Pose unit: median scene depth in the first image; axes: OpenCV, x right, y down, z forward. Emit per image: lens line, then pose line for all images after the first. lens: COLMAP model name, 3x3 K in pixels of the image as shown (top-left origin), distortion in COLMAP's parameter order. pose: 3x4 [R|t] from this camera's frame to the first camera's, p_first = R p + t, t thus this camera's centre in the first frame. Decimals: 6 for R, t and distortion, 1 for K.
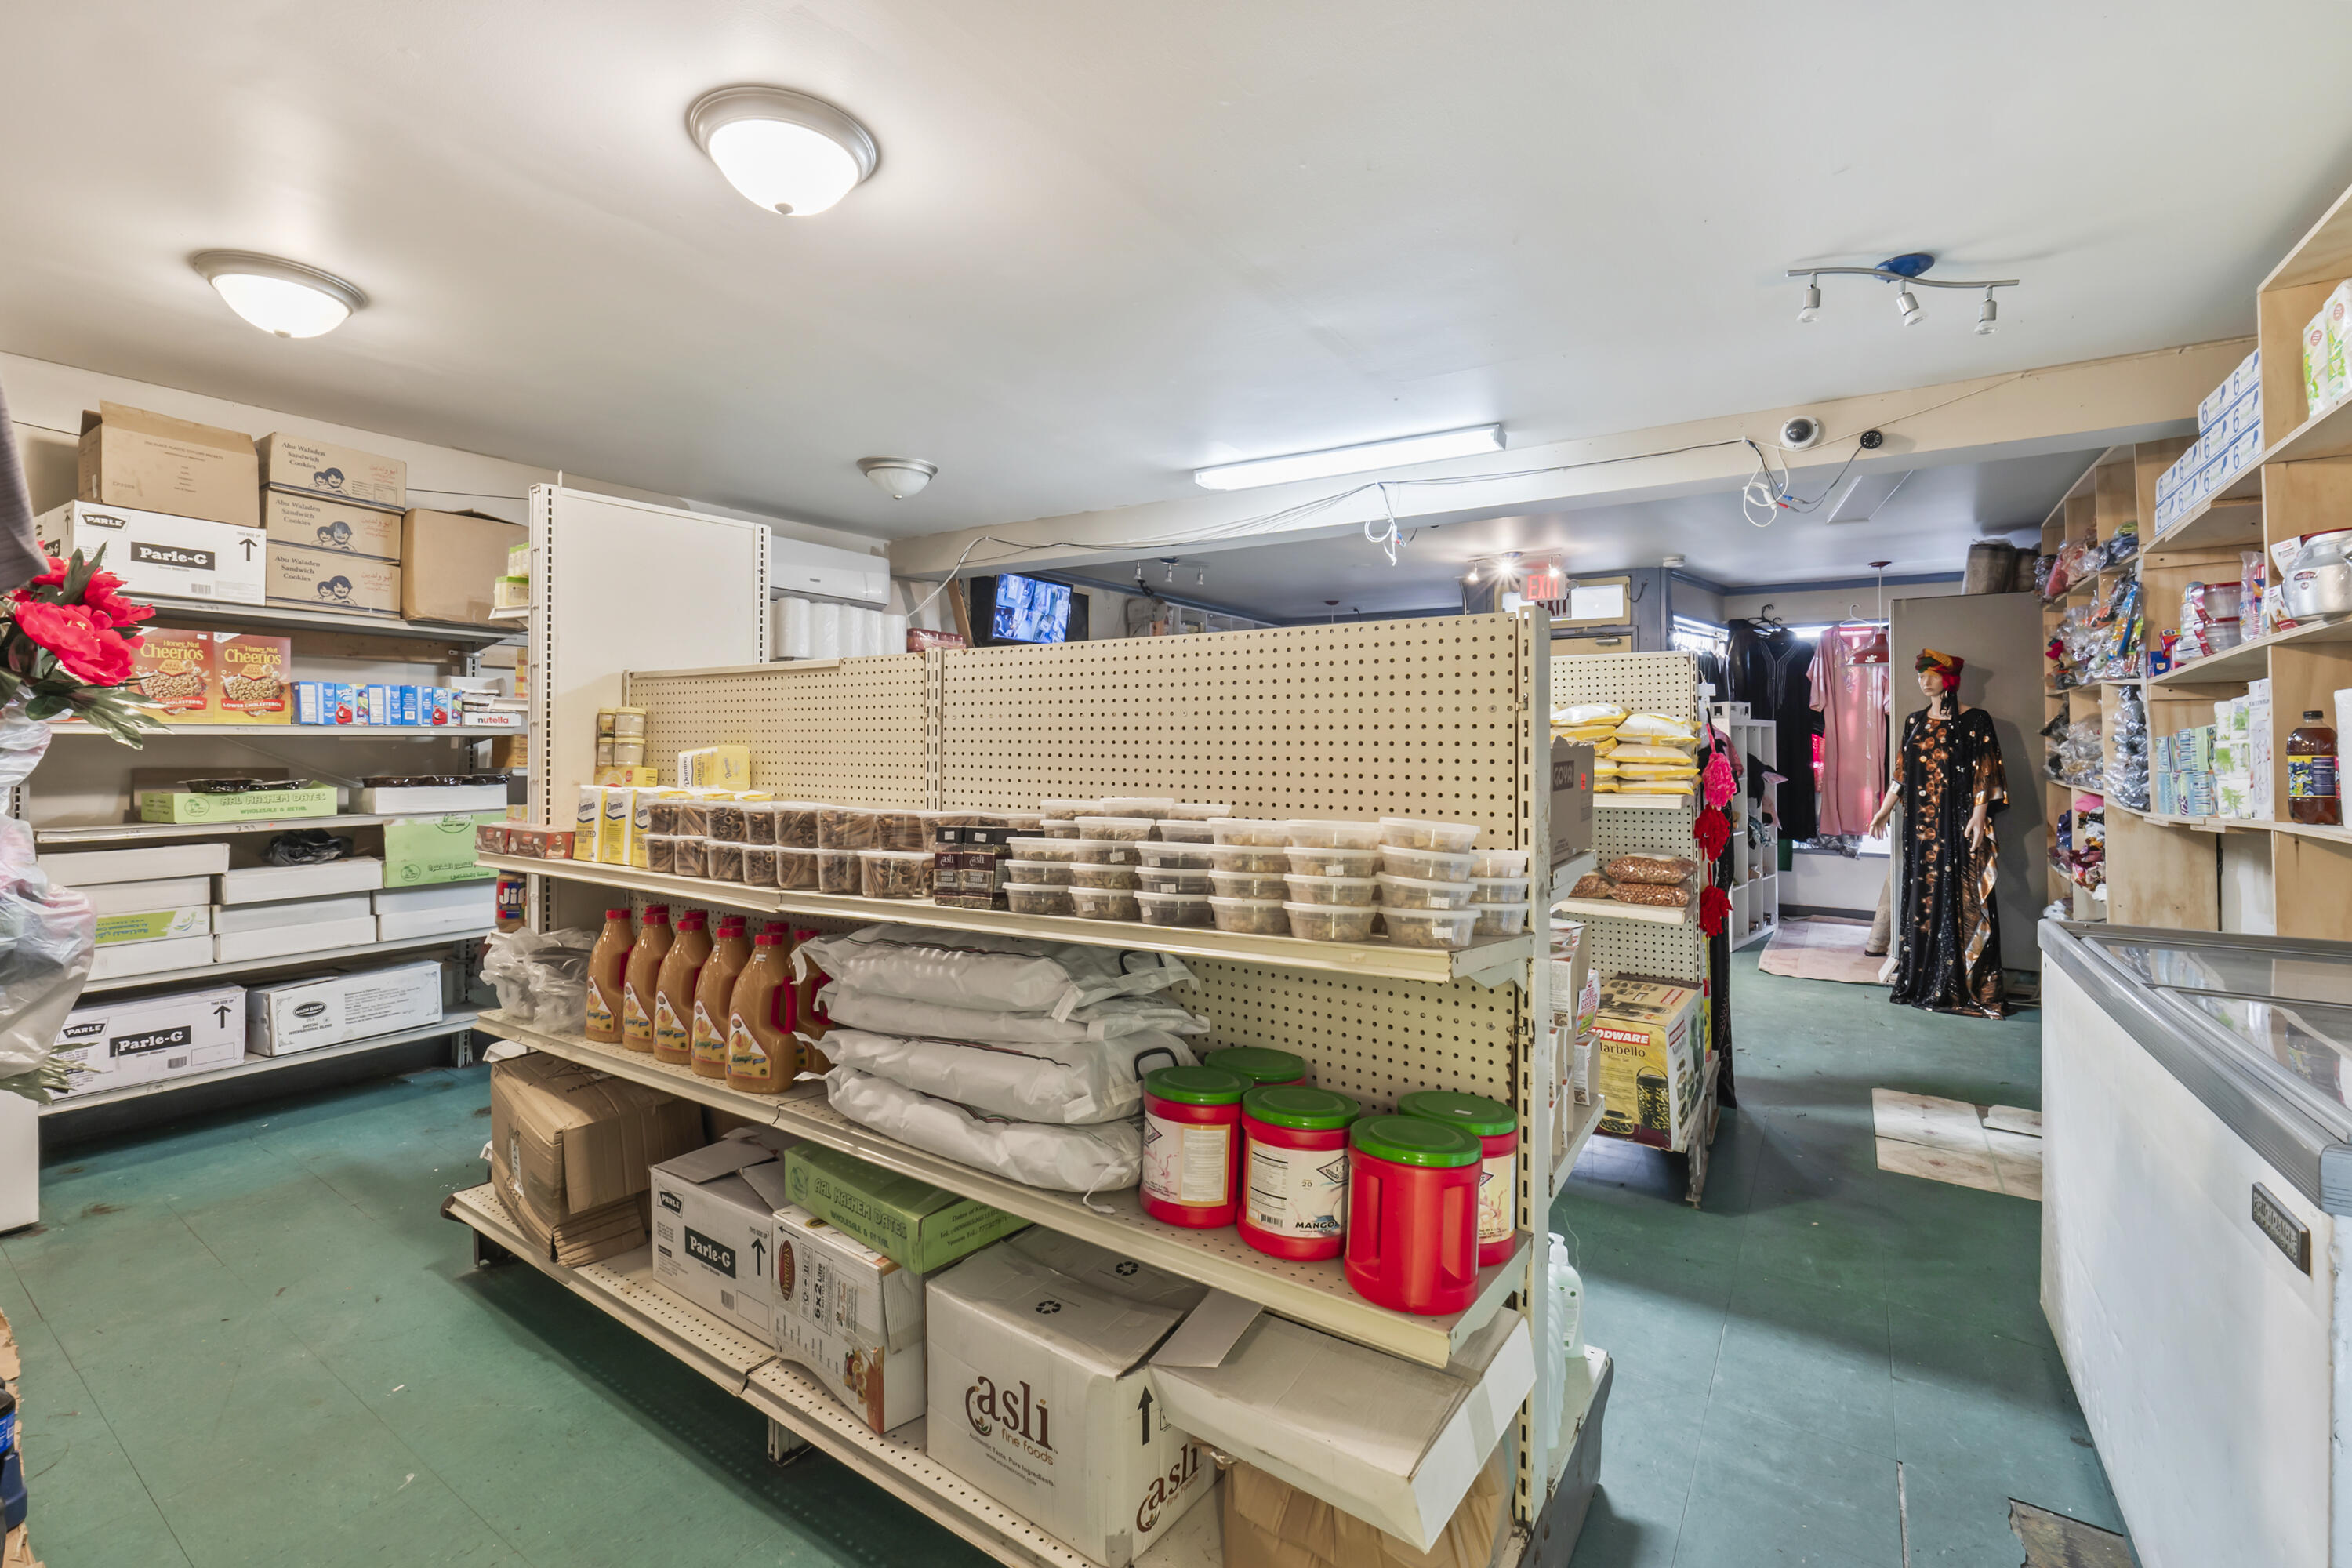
lens RADIAL K [[1003.7, 0, 1167.5], [0, 1003.7, 737.7], [0, 0, 1]] dist [-0.001881, -0.000260]
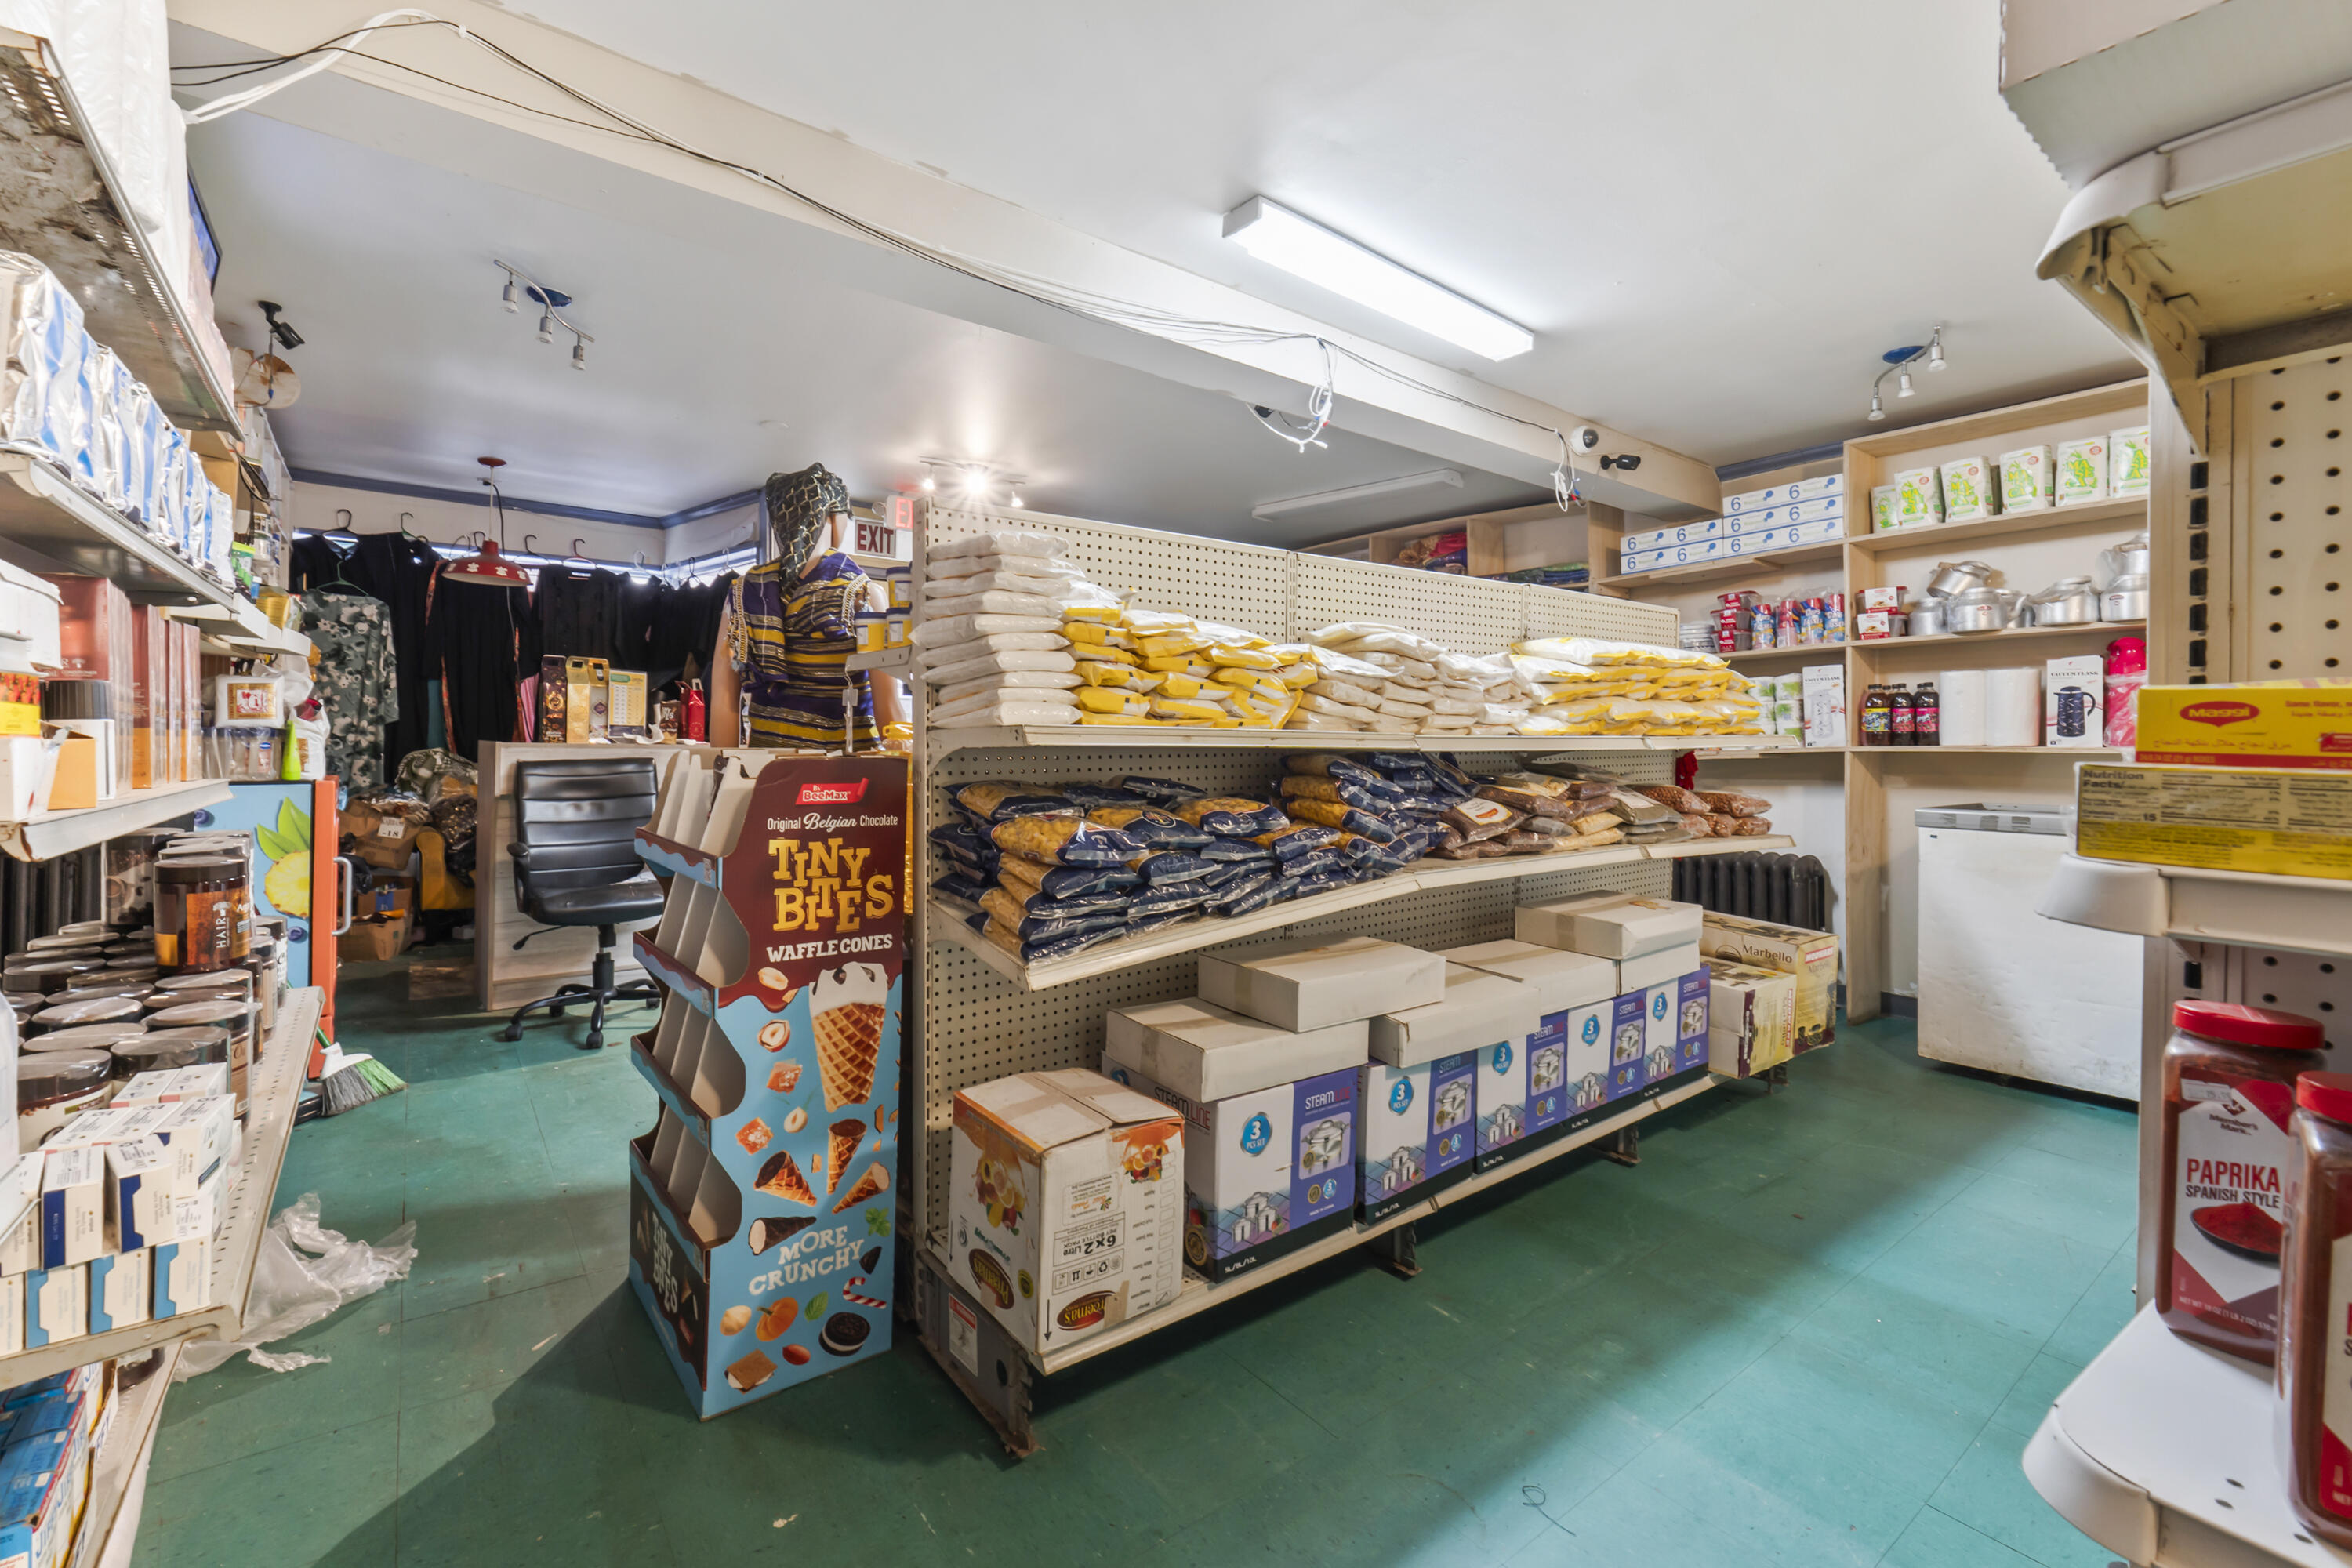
lens RADIAL K [[1003.7, 0, 1167.5], [0, 1003.7, 737.7], [0, 0, 1]] dist [-0.001881, -0.000260]
pose [[0.319963, 0.004035, 0.947421, -0.337663], [-0.015237, 0.999884, 0.000888, 0.031229], [-0.947308, -0.014720, 0.319987, 0.539889]]
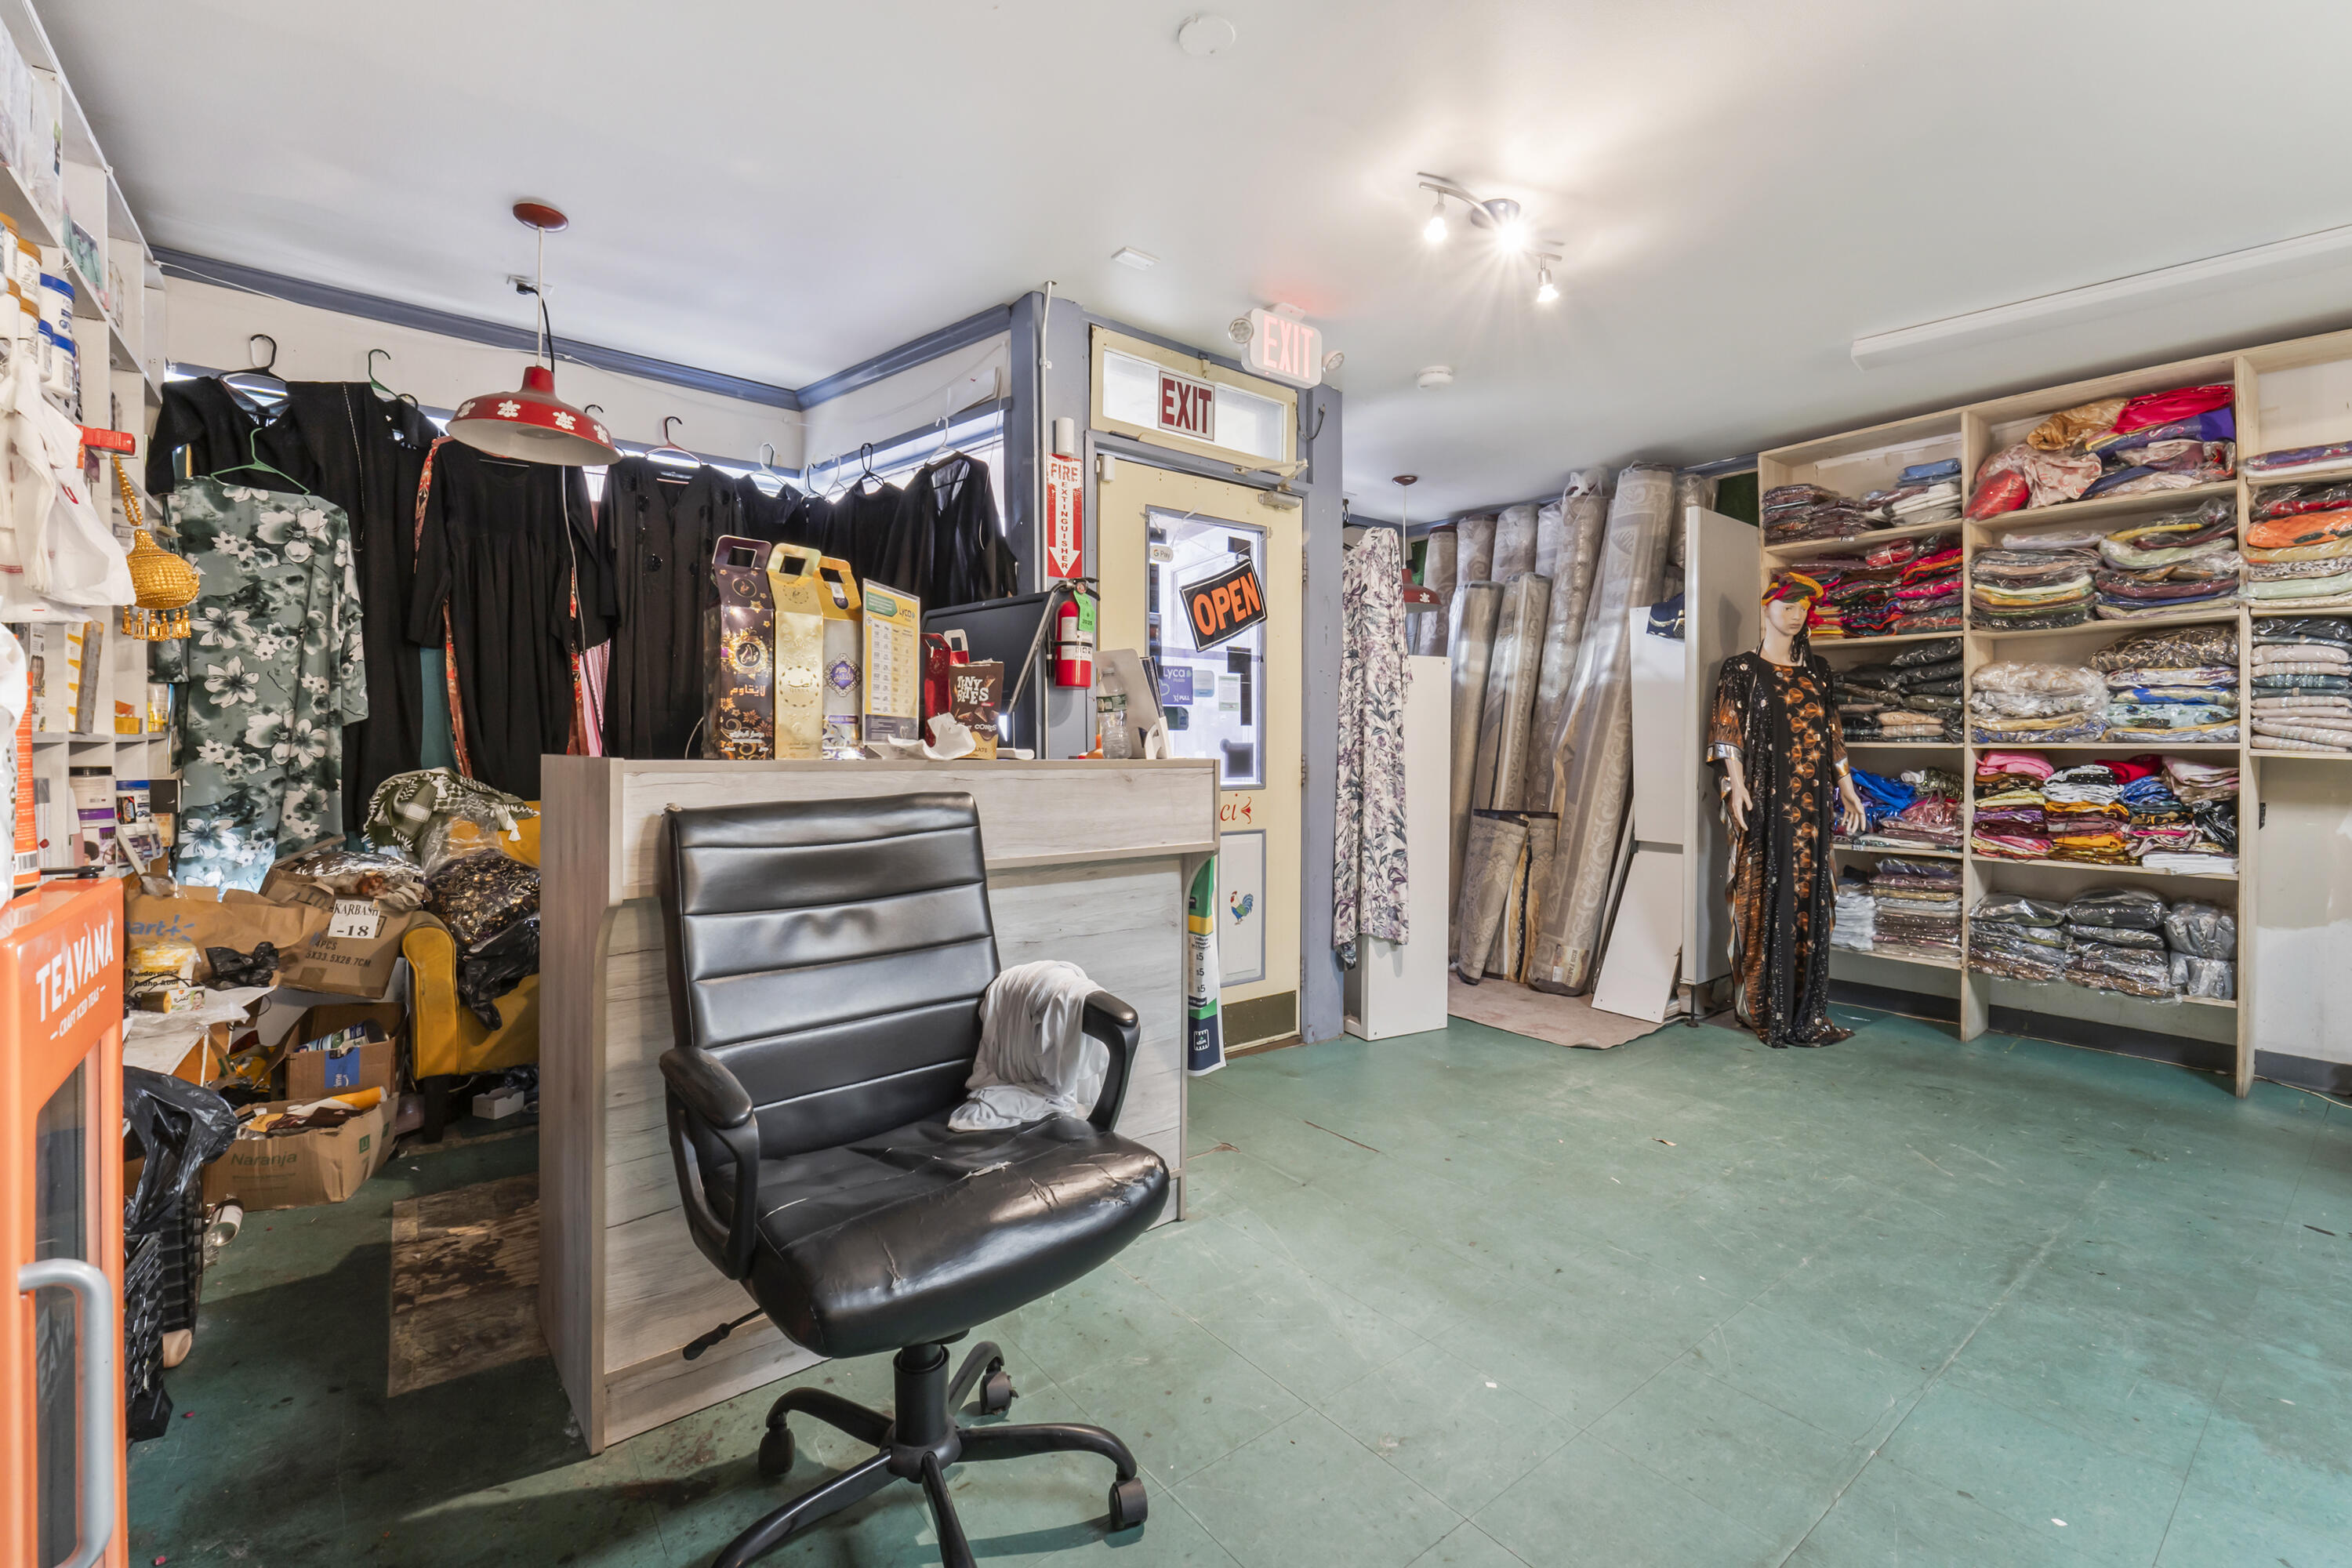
lens RADIAL K [[997.4, 0, 1175.3], [0, 997.4, 753.7], [0, 0, 1]] dist [-0.001267, -0.000140]
pose [[0.306848, -0.004623, 0.951747, -0.077997], [-0.007930, 0.999941, 0.007414, 0.036878], [-0.951726, -0.009823, 0.306793, 0.913713]]
